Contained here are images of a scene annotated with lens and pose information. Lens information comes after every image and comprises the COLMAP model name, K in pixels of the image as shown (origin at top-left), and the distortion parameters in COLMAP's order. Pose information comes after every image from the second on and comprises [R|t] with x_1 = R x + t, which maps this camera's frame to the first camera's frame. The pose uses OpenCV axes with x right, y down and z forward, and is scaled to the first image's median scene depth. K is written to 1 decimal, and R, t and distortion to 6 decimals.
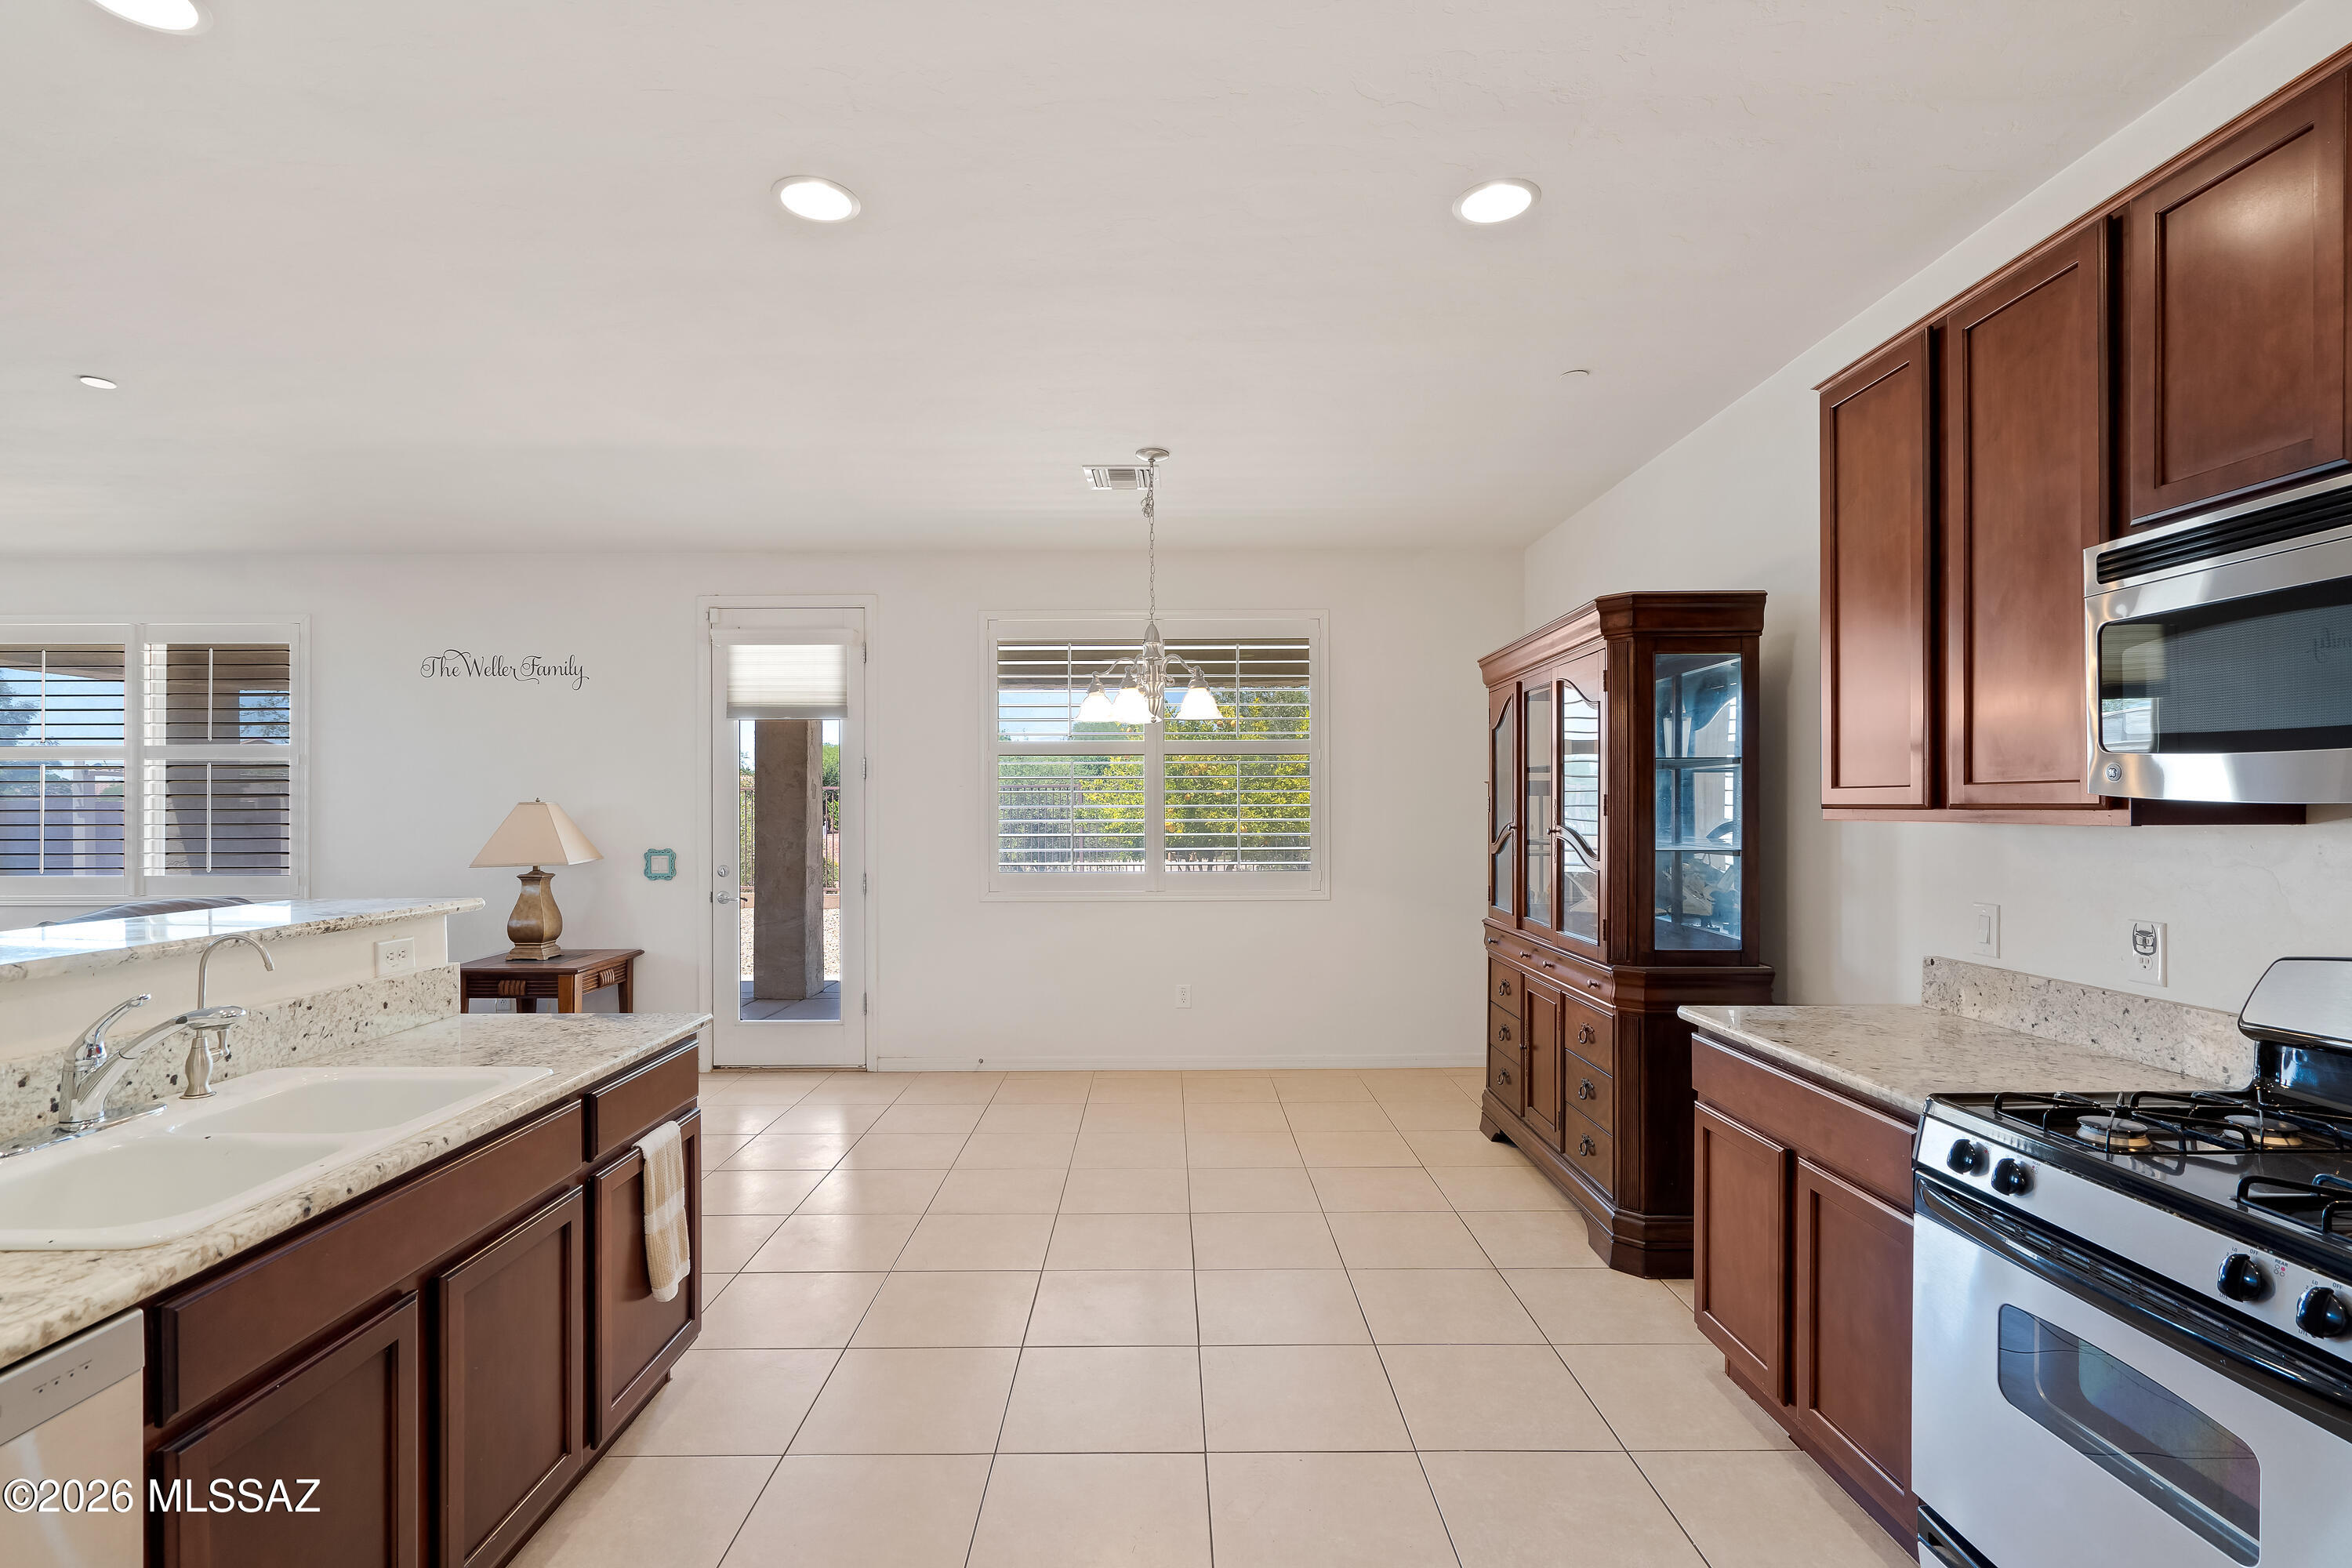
lens RADIAL K [[1088.3, 0, 1170.0], [0, 1088.3, 802.7], [0, 0, 1]] dist [-0.006151, 0.003527]
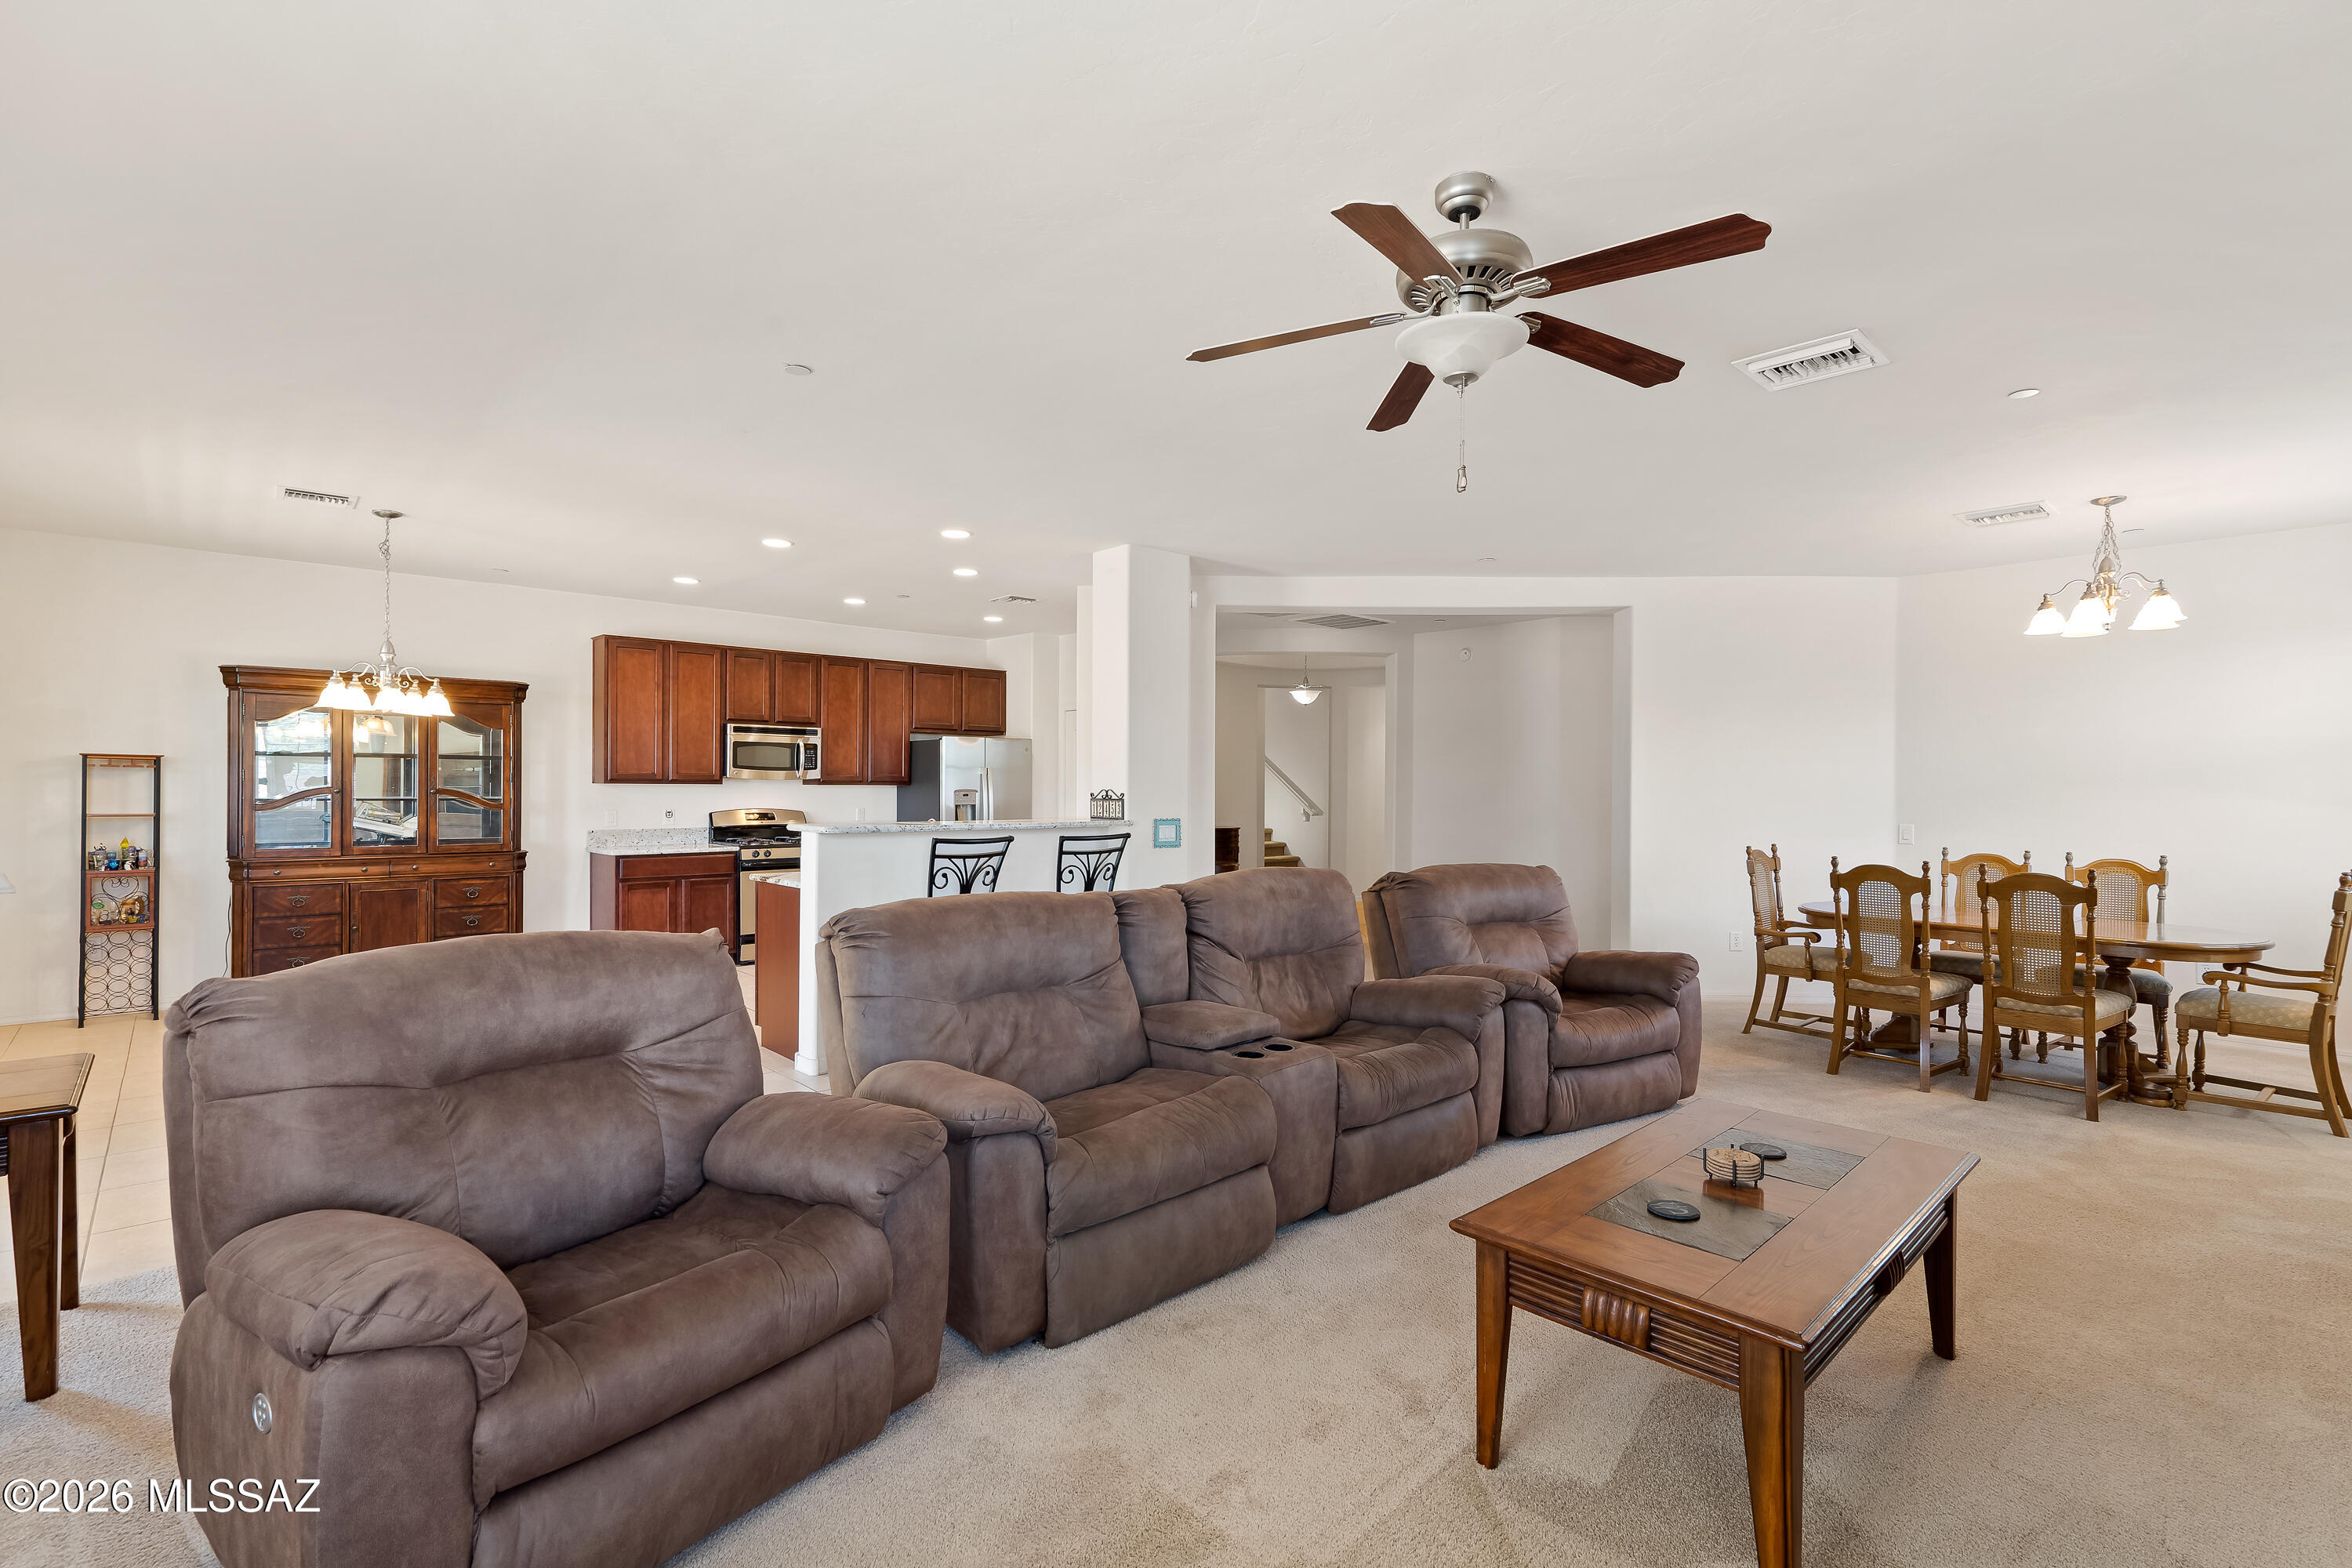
lens RADIAL K [[1088.3, 0, 1168.1], [0, 1088.3, 791.3], [0, 0, 1]] dist [-0.006151, 0.003527]
pose [[-0.662832, -0.002990, 0.748762, -2.773878], [-0.004211, 0.999991, 0.000266, 0.030010], [-0.748757, -0.002977, -0.662838, 1.932335]]
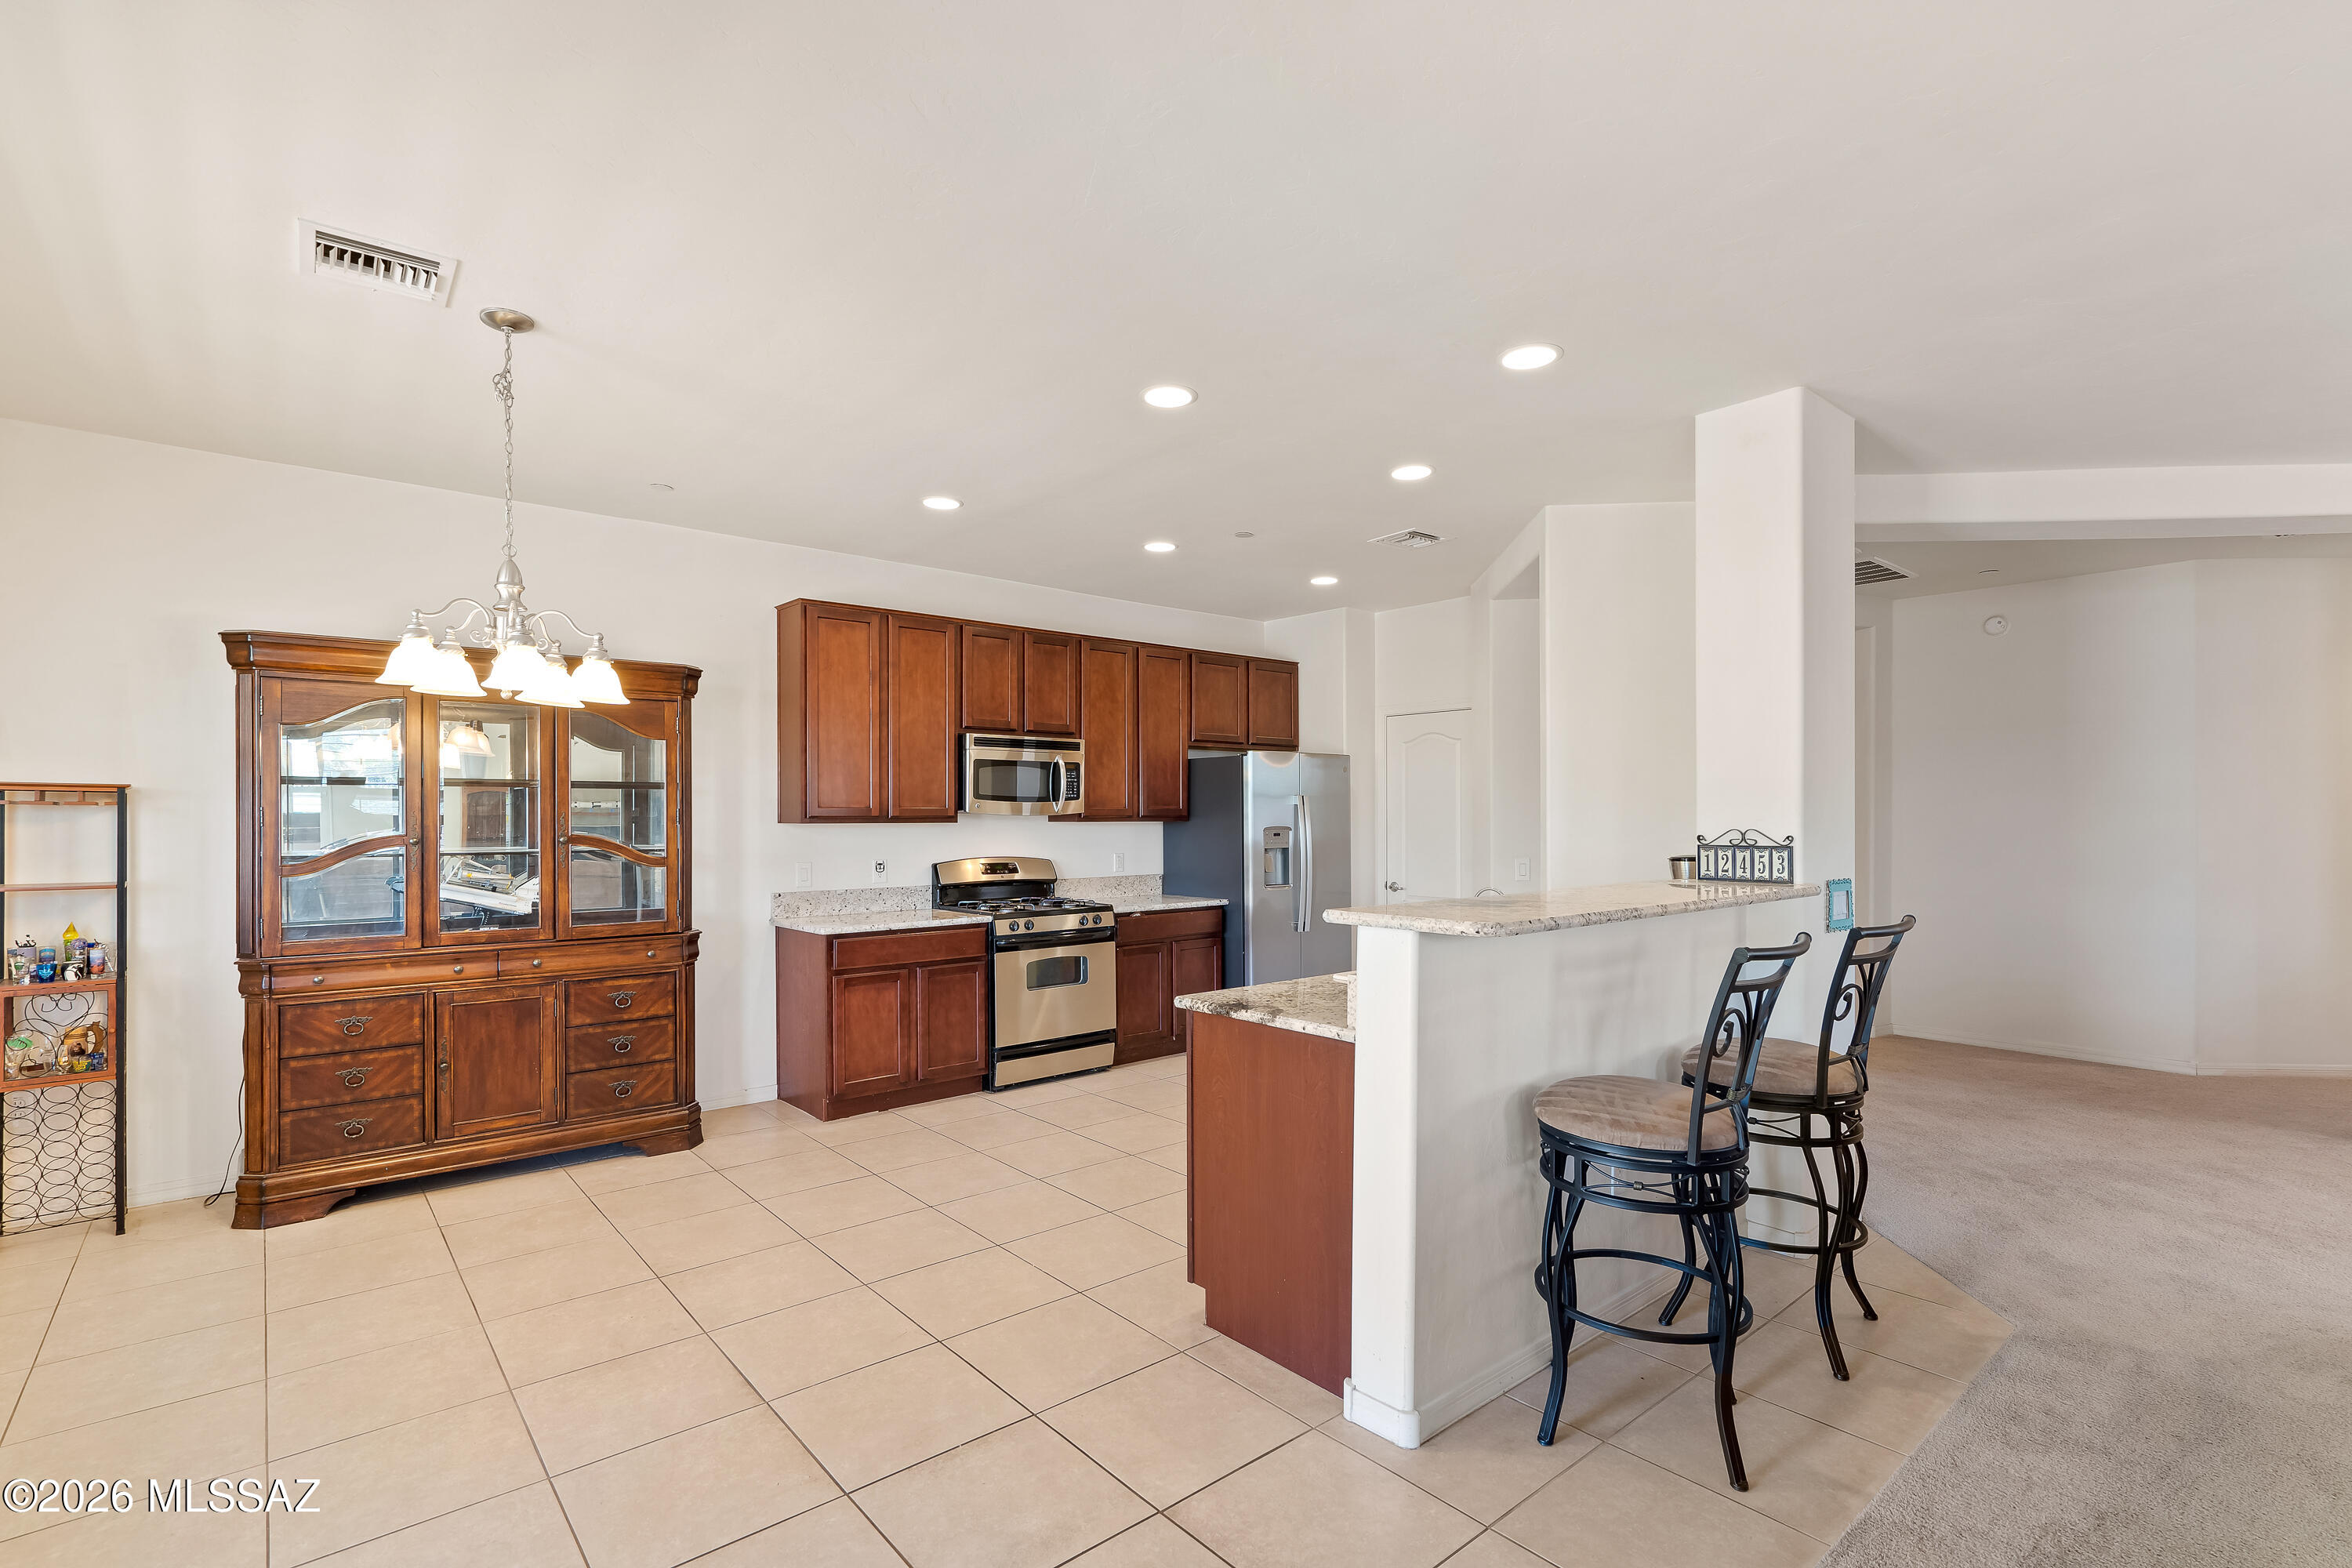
lens RADIAL K [[1088.3, 0, 1161.7], [0, 1088.3, 819.0], [0, 0, 1]] dist [-0.006151, 0.003527]
pose [[-0.629952, 0.003308, 0.776627, -1.402881], [0.003969, 0.999992, -0.001040, 0.011576], [-0.776624, 0.002428, -0.629959, 1.848802]]
